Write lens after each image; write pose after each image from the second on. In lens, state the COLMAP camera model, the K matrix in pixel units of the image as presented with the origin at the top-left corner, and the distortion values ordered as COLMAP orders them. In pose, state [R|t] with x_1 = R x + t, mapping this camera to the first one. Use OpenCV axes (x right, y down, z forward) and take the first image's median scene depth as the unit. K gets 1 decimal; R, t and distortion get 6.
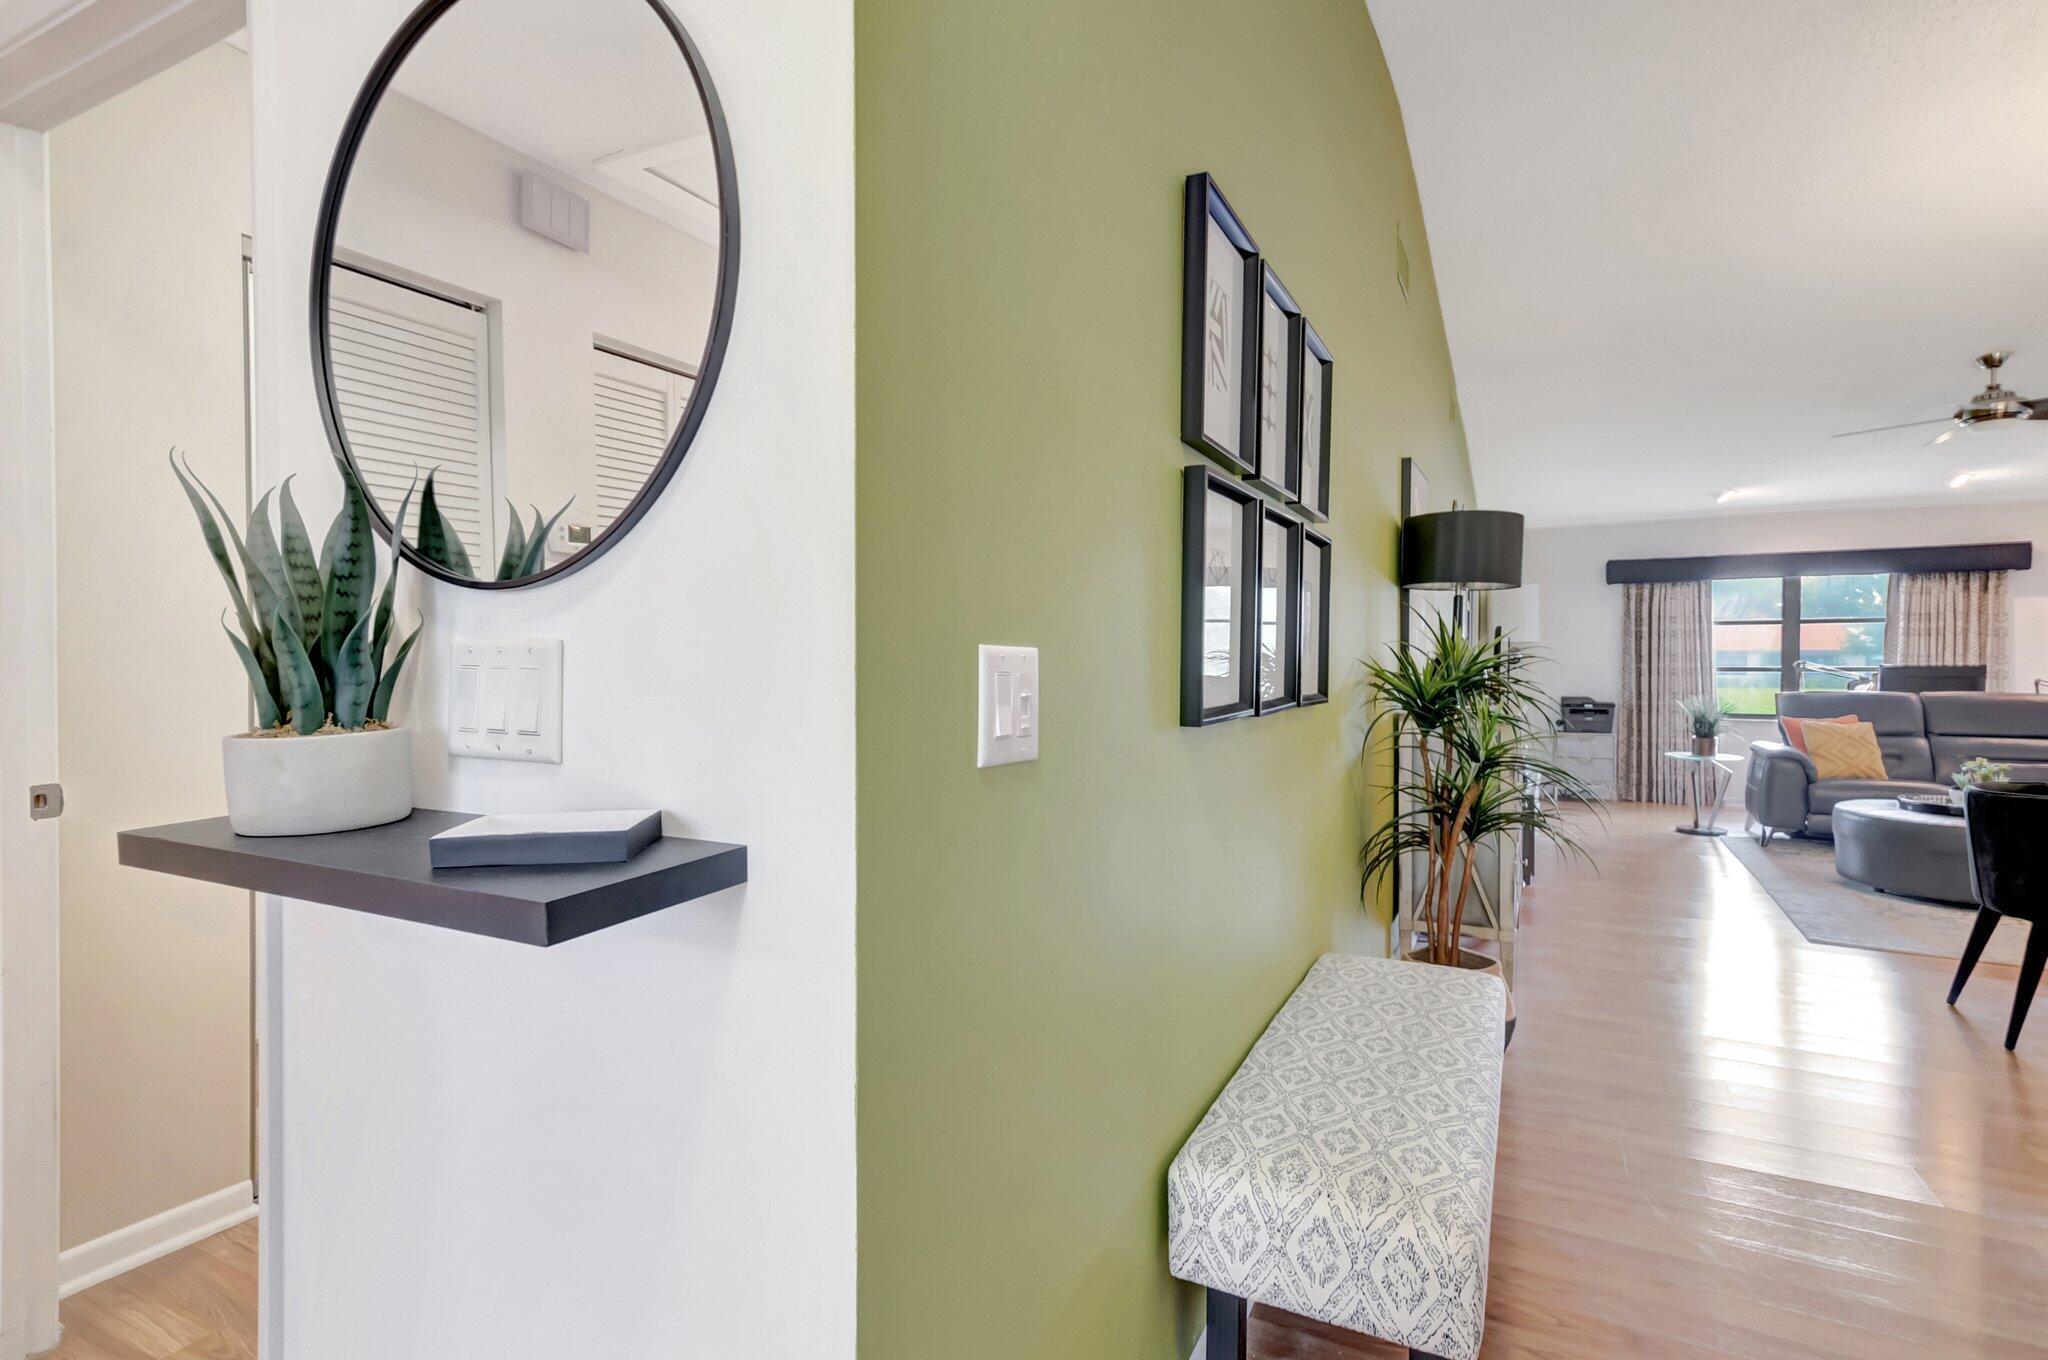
lens RADIAL K [[1006.3, 0, 1017.3], [0, 1006.3, 676.0], [0, 0, 1]] dist [0.026872, -0.000327]
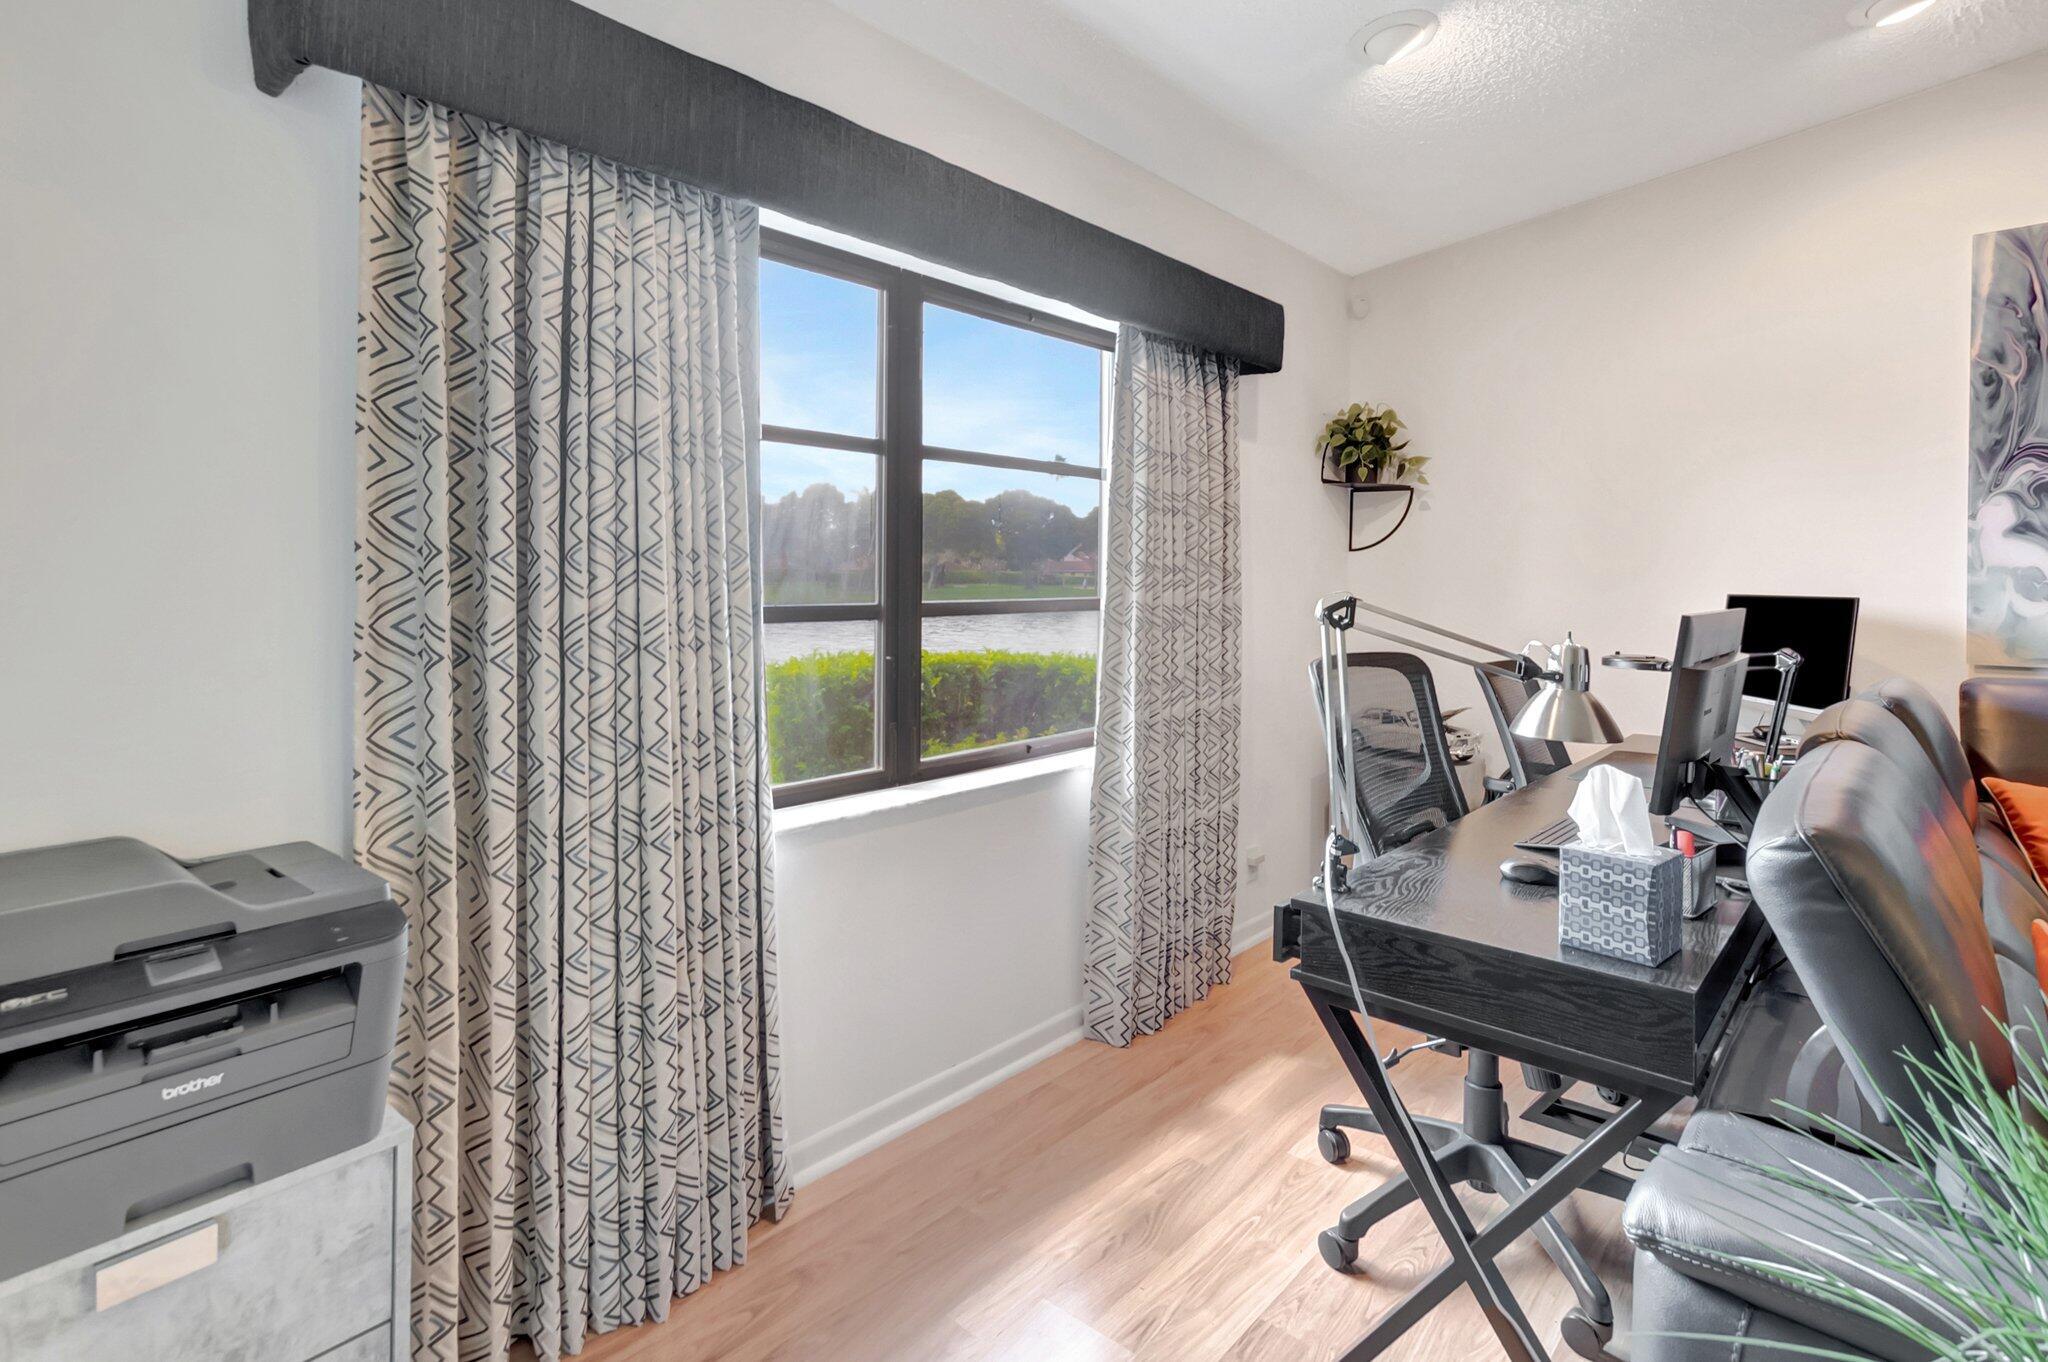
lens RADIAL K [[1019.0, 0, 1024.8], [0, 1019.0, 584.0], [0, 0, 1]] dist [0.000628, 0.000117]
pose [[0.230453, -0.007308, 0.973056, 0.528037], [0.003532, 0.999971, 0.006673, -0.017359], [-0.973077, 0.001899, 0.230472, 0.983983]]
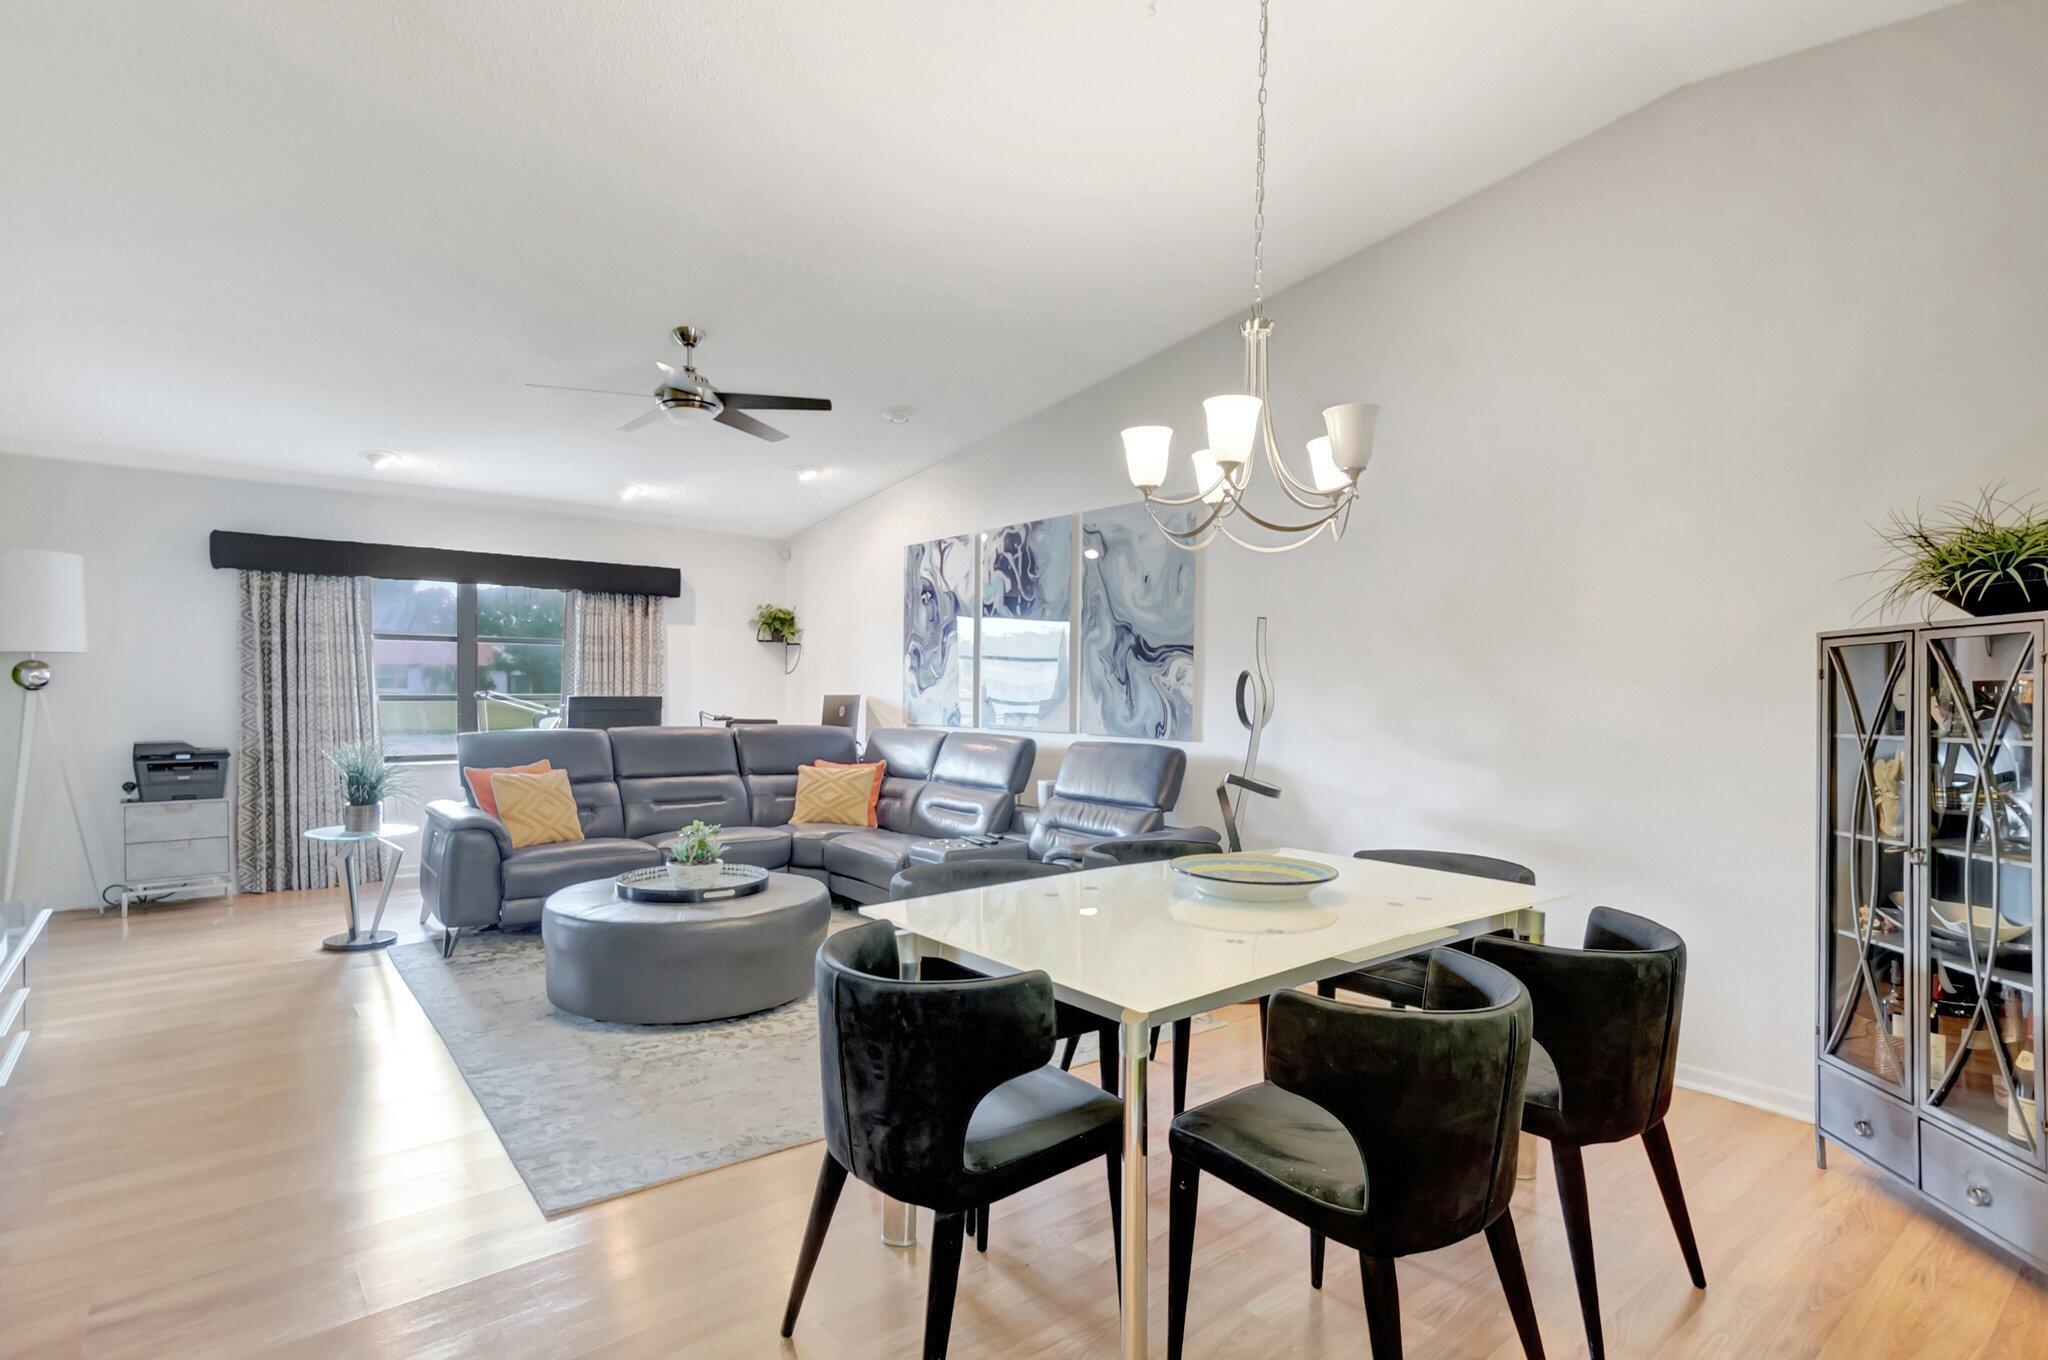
lens RADIAL K [[1017.0, 0, 1038.3], [0, 1017.0, 719.2], [0, 0, 1]] dist [0.014570, -0.000855]
pose [[0.385650, -0.027172, 0.922245, 0.201562], [-0.001455, 0.999547, 0.030058, -0.015579], [-0.922644, -0.012934, 0.385435, 0.295112]]
